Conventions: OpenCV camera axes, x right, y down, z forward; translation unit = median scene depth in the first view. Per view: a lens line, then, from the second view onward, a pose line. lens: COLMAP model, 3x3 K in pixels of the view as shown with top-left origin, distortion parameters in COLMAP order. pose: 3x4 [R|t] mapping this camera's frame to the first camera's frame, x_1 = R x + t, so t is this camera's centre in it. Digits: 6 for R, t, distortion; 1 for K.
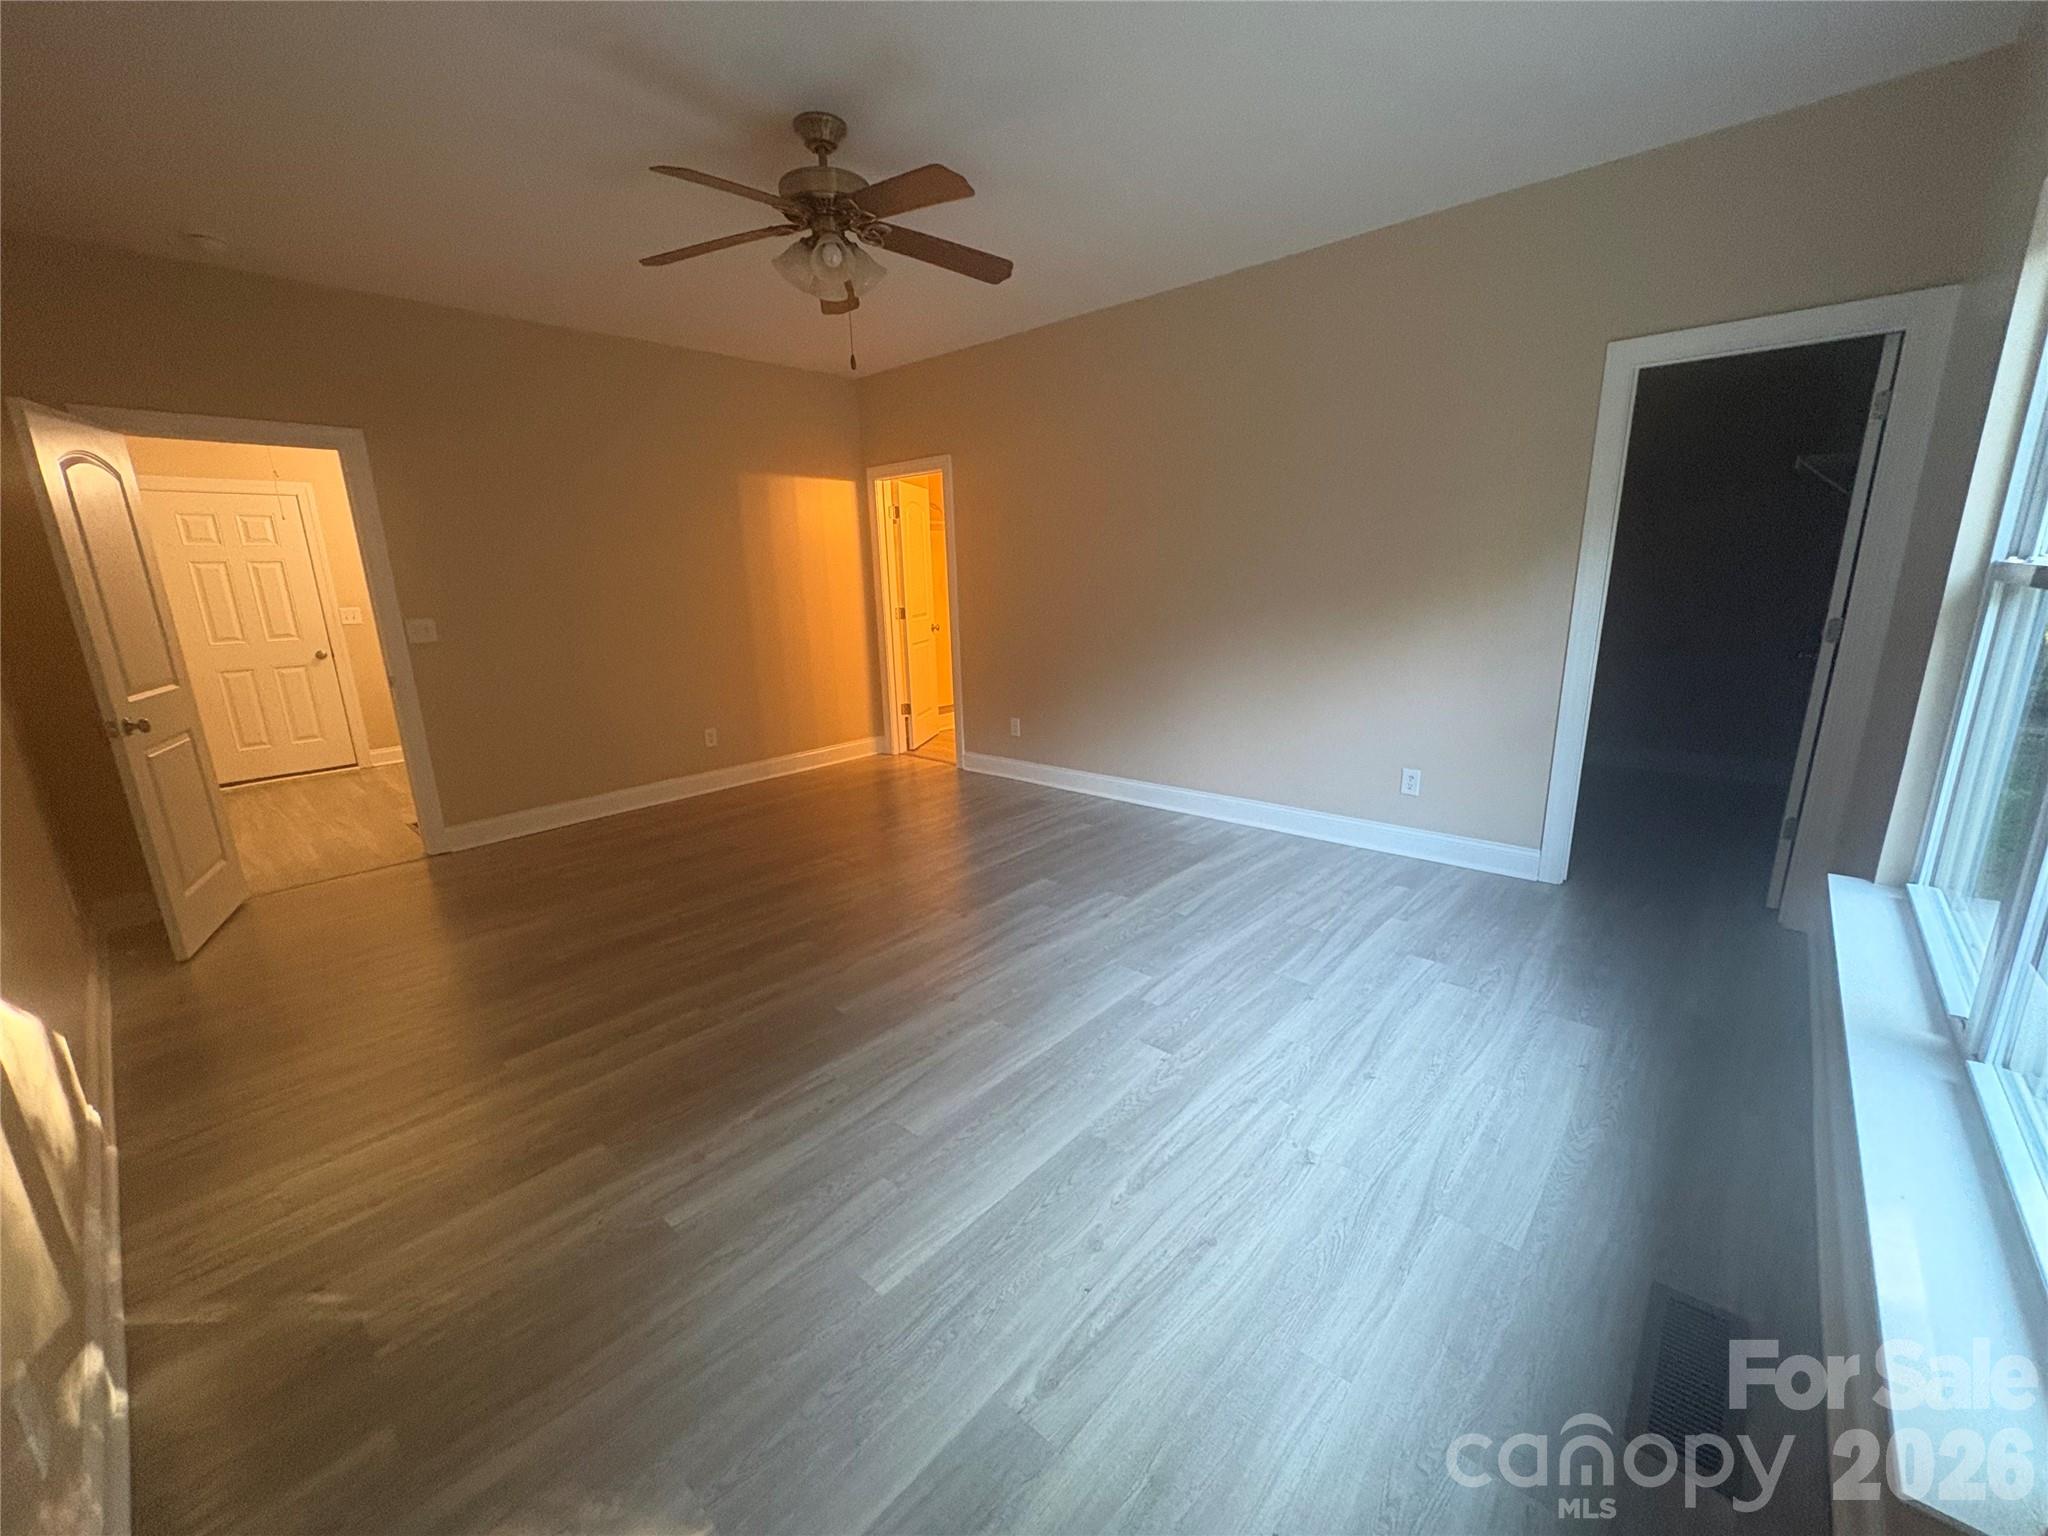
lens RADIAL K [[819.9, 0, 1032.2], [0, 819.9, 767.0], [0, 0, 1]] dist [0.000234, 0.000060]
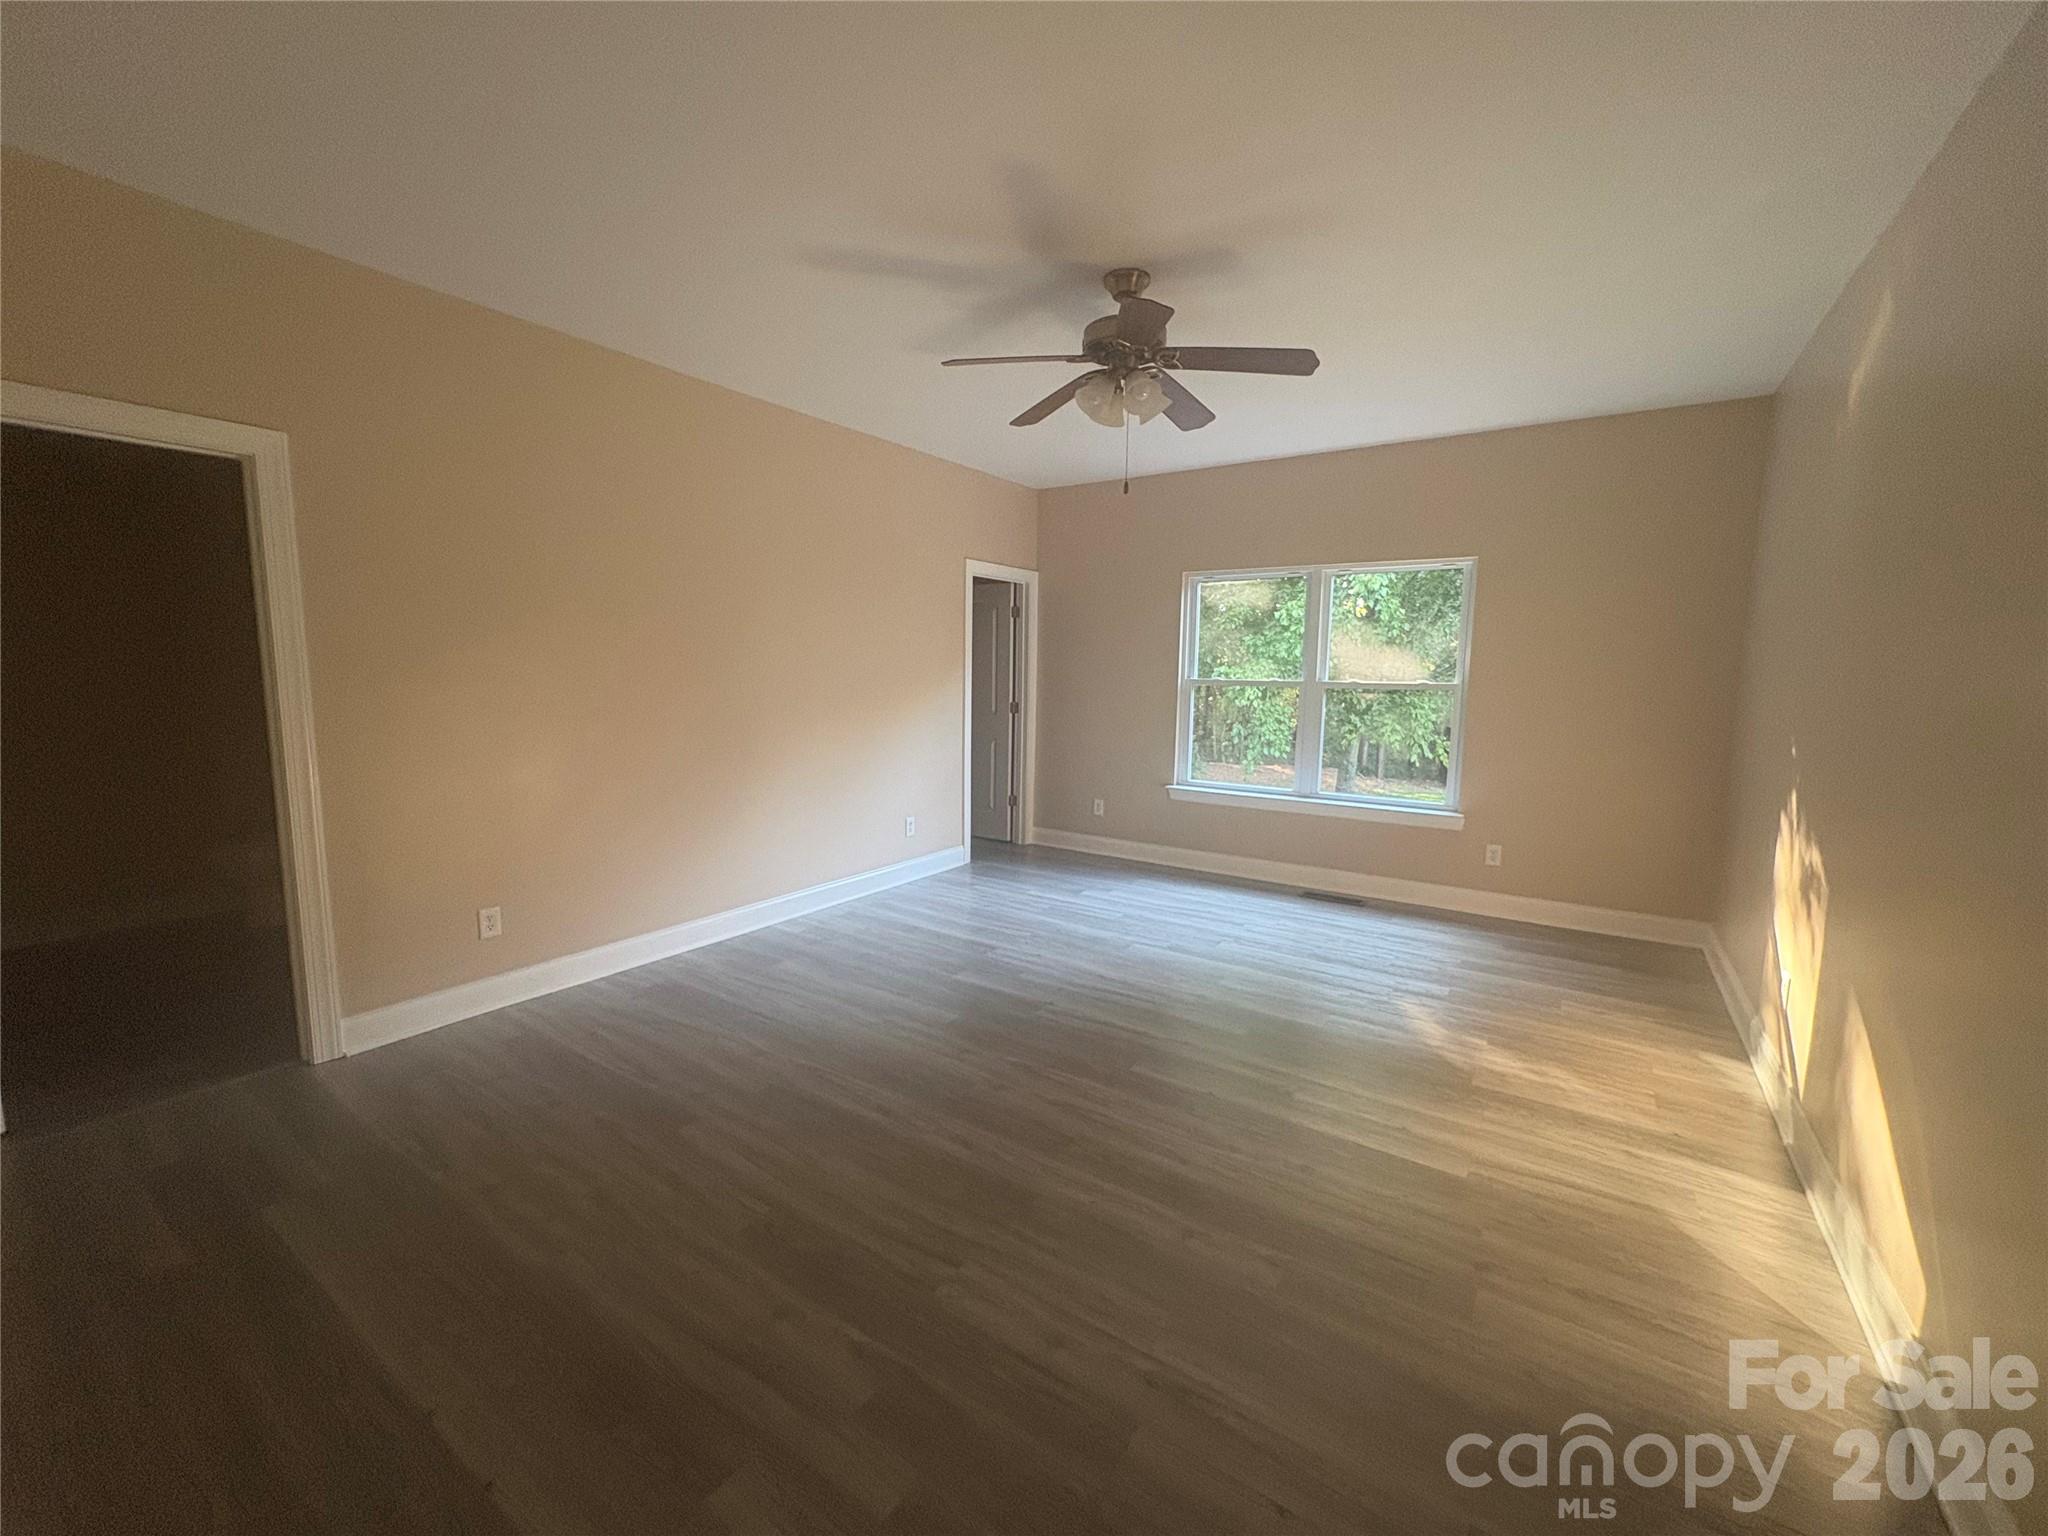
lens RADIAL K [[819.9, 0, 1031.0], [0, 819.9, 768.3], [0, 0, 1]] dist [0.000234, 0.000060]
pose [[-0.123600, -0.102343, 0.987040, -1.075737], [0.223542, 0.966229, 0.128178, -0.242265], [-0.966826, 0.236488, -0.096548, 1.065237]]
